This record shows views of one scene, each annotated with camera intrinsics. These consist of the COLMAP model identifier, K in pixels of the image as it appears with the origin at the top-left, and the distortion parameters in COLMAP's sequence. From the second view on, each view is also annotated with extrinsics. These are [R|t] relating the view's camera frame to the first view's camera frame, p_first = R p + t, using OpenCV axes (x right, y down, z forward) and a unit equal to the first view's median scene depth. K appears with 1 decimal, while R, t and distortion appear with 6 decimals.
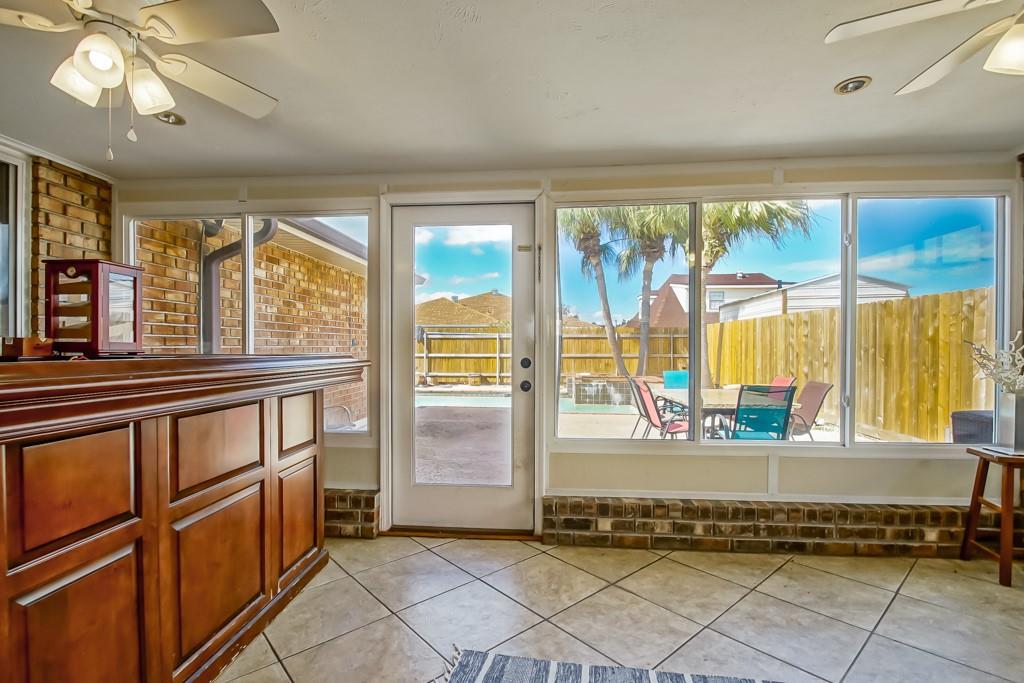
lens RADIAL K [[470.2, 0, 508.6], [0, 470.2, 347.9], [0, 0, 1]] dist [-0.000110, -0.000162]
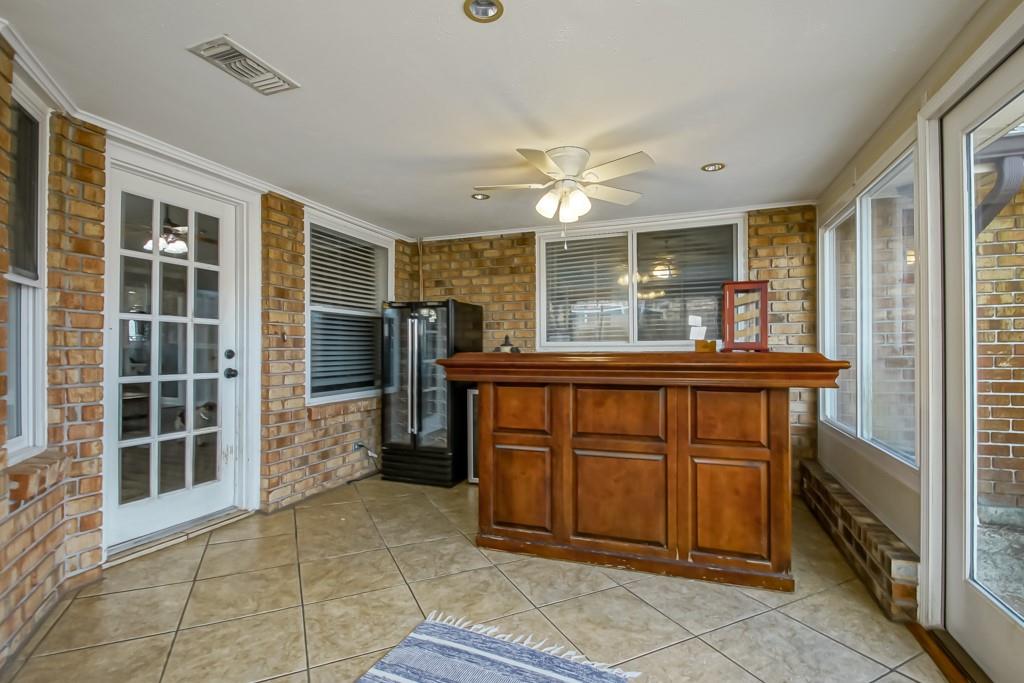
lens RADIAL K [[470.2, 0, 508.6], [0, 470.2, 347.9], [0, 0, 1]] dist [-0.000110, -0.000162]
pose [[-0.260713, -0.004232, -0.965407, 0.529184], [0.004848, 0.999972, -0.005693, 0.007913], [0.965404, -0.006165, -0.260685, 0.643370]]
